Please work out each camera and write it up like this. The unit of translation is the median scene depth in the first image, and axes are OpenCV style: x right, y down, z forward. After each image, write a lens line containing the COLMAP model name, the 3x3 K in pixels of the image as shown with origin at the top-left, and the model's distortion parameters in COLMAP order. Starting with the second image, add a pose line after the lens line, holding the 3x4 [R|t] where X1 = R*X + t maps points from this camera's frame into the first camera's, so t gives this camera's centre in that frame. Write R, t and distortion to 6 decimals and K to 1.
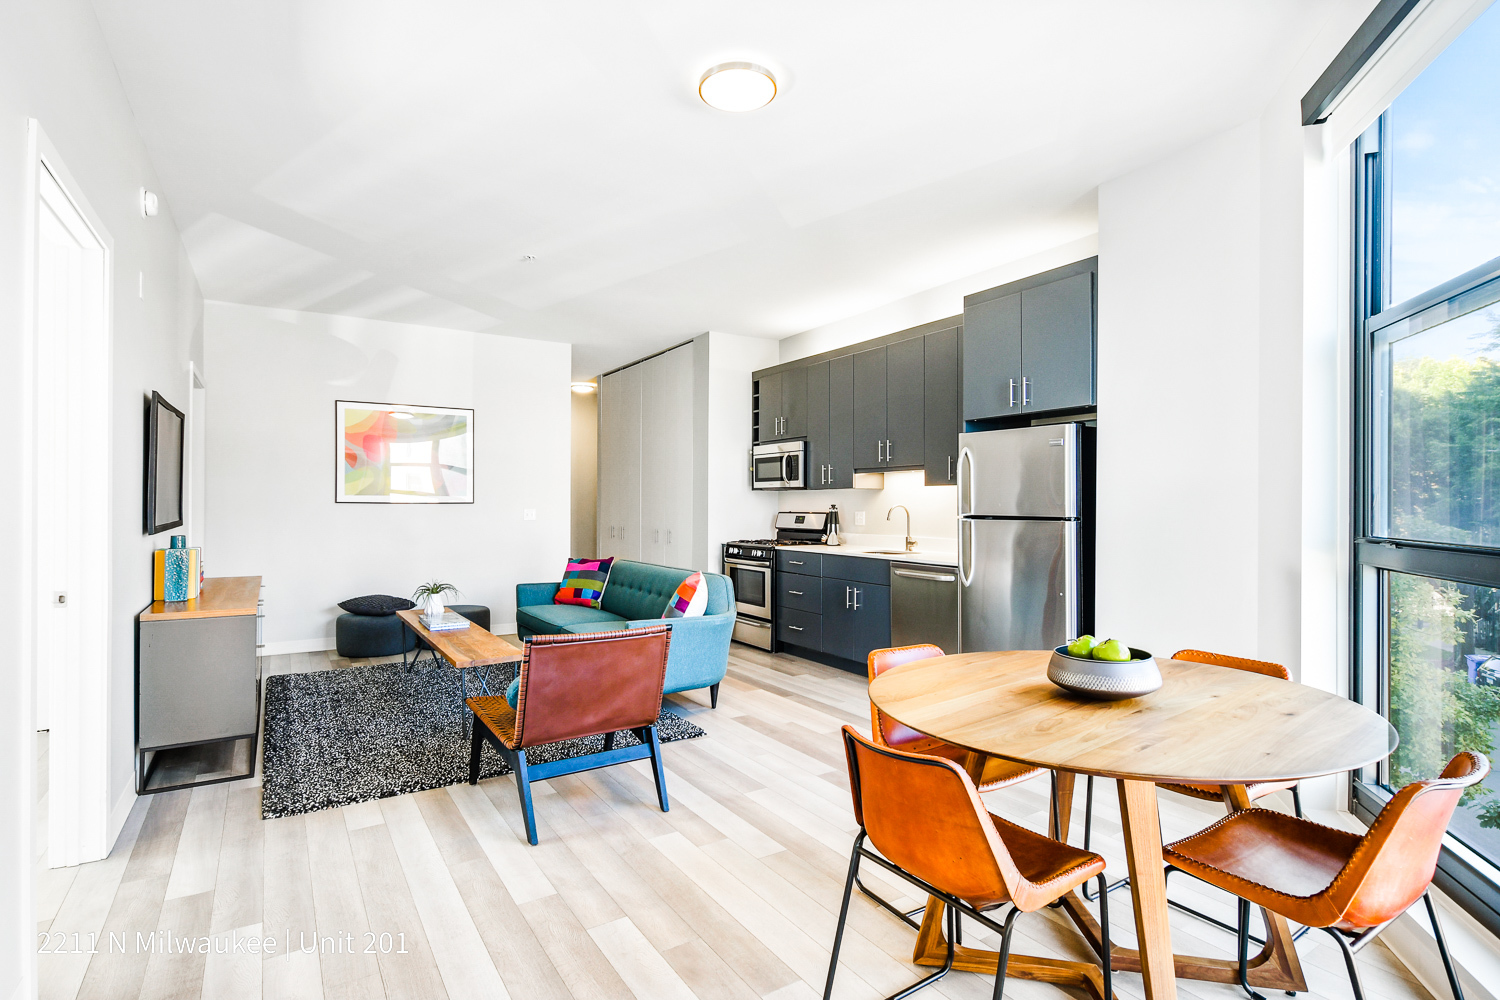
lens RADIAL K [[755.3, 0, 750.0], [0, 755.3, 500.0], [0, 0, 1]] dist [-0.002088, -0.000191]
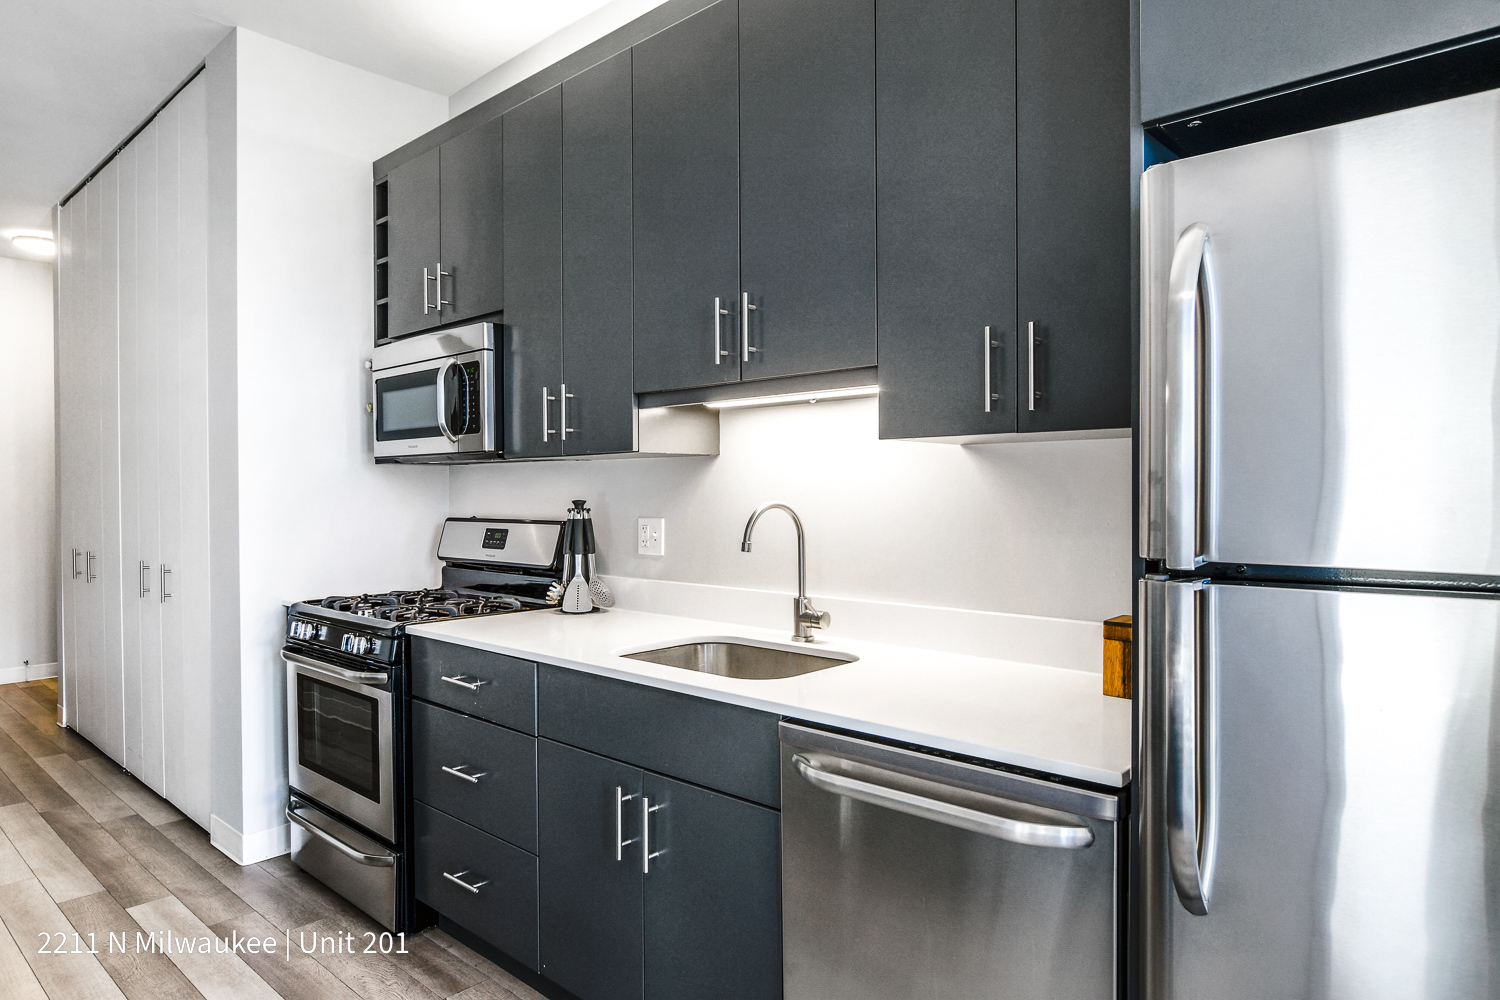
lens RADIAL K [[908.8, 0, 750.0], [0, 908.8, 500.0], [0, 0, 1]] dist [-0.003562, -0.000081]
pose [[0.964842, -0.011484, 0.262580, 0.074461], [0.006743, 0.999798, 0.018947, -0.001637], [-0.262745, -0.016510, 0.964724, 0.553284]]
